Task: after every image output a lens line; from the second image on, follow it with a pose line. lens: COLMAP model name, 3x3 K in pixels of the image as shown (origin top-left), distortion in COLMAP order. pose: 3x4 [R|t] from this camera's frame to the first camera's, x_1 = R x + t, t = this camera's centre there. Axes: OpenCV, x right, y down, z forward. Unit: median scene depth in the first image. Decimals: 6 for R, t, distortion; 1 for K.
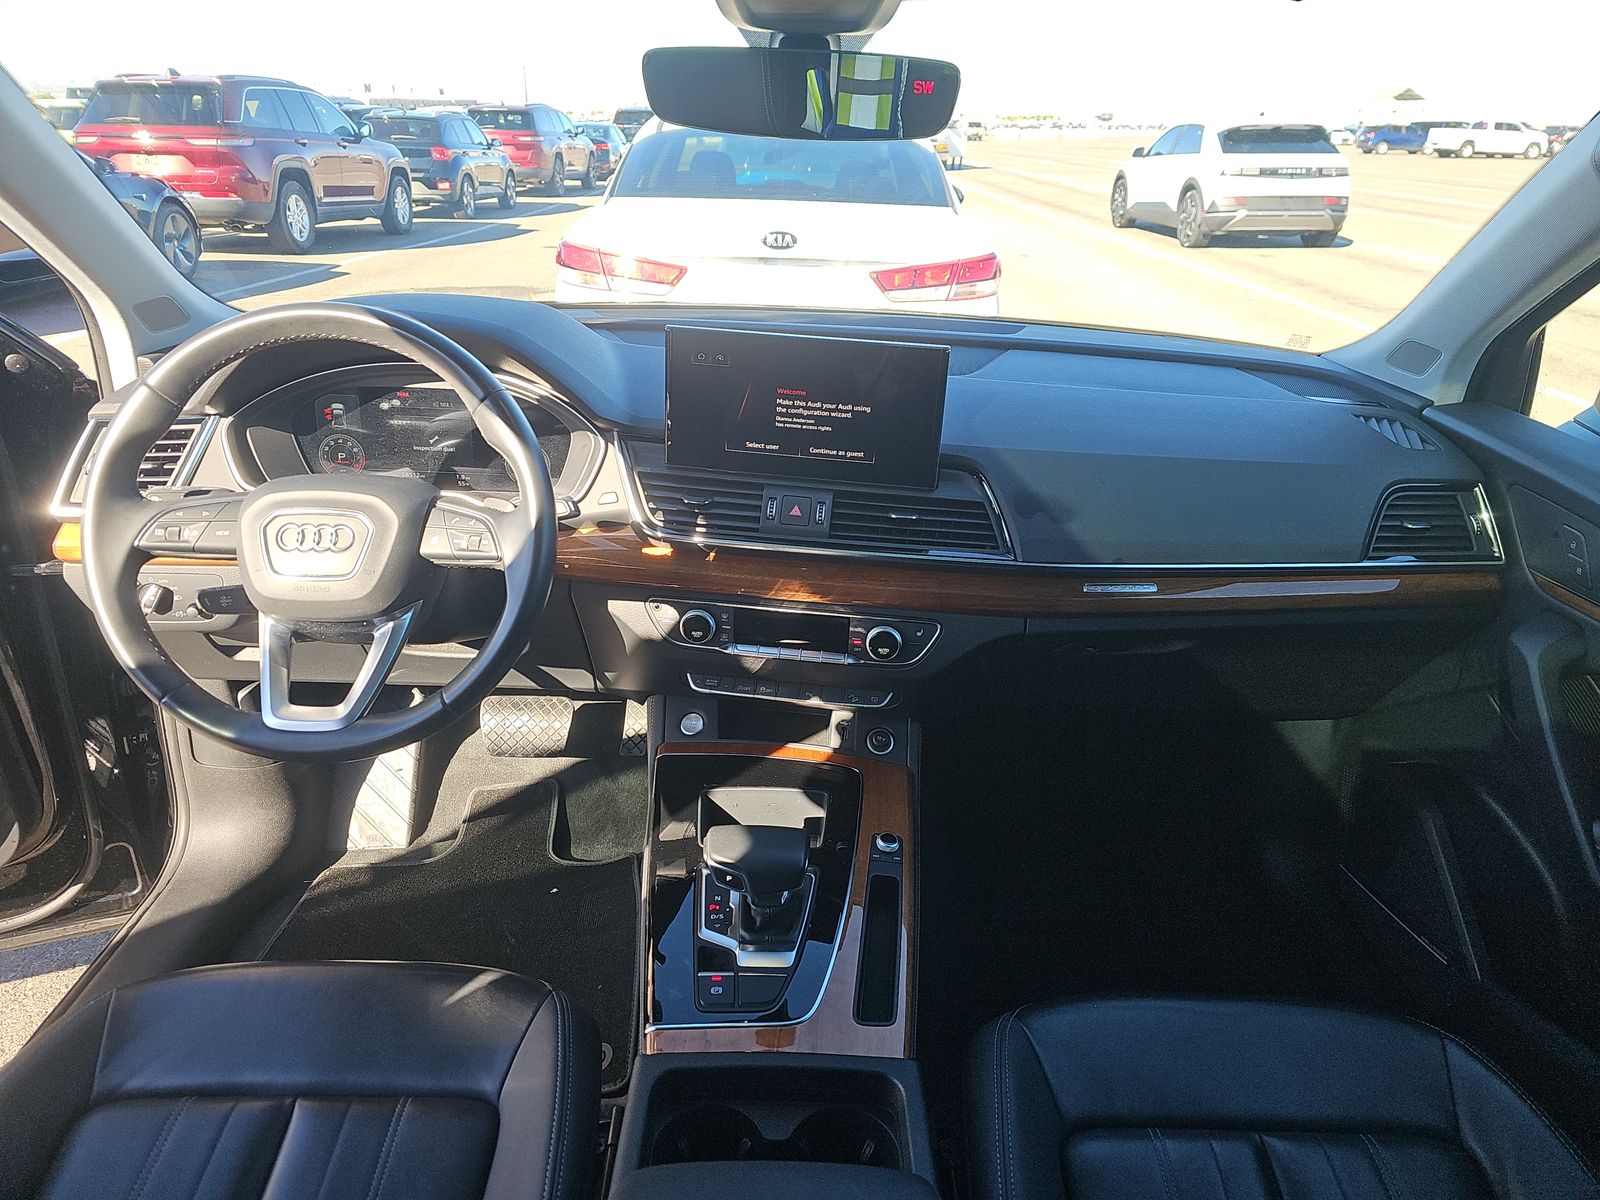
lens RADIAL K [[1046.2, 0, 800.0], [0, 1046.2, 600.0], [0, 0, 1]] dist [0.034252, -0.000926]
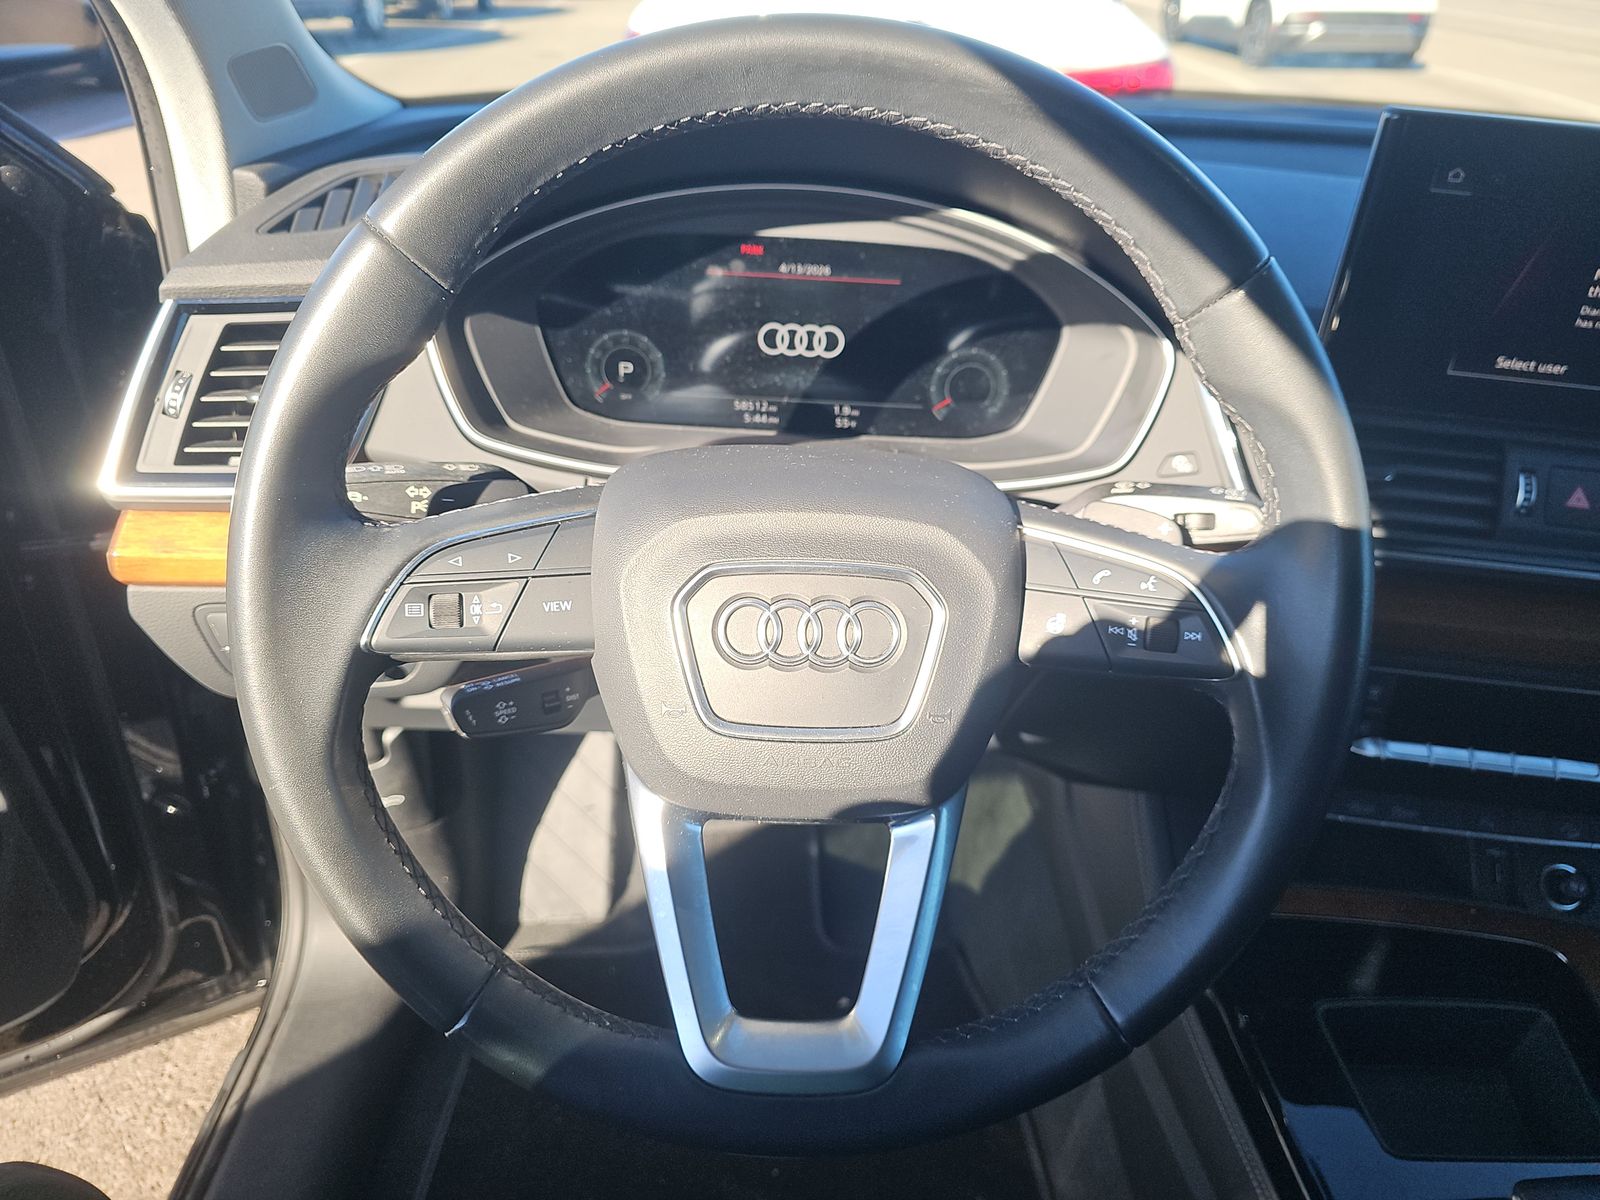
lens RADIAL K [[1064.2, 0, 800.0], [0, 1064.2, 600.0], [0, 0, 1]] dist [0.004988, -0.002093]
pose [[0.999788, 0.004831, 0.020015, -0.364071], [-0.007582, 0.990158, 0.139747, -0.099061], [-0.019142, -0.139869, 0.989985, 0.463148]]
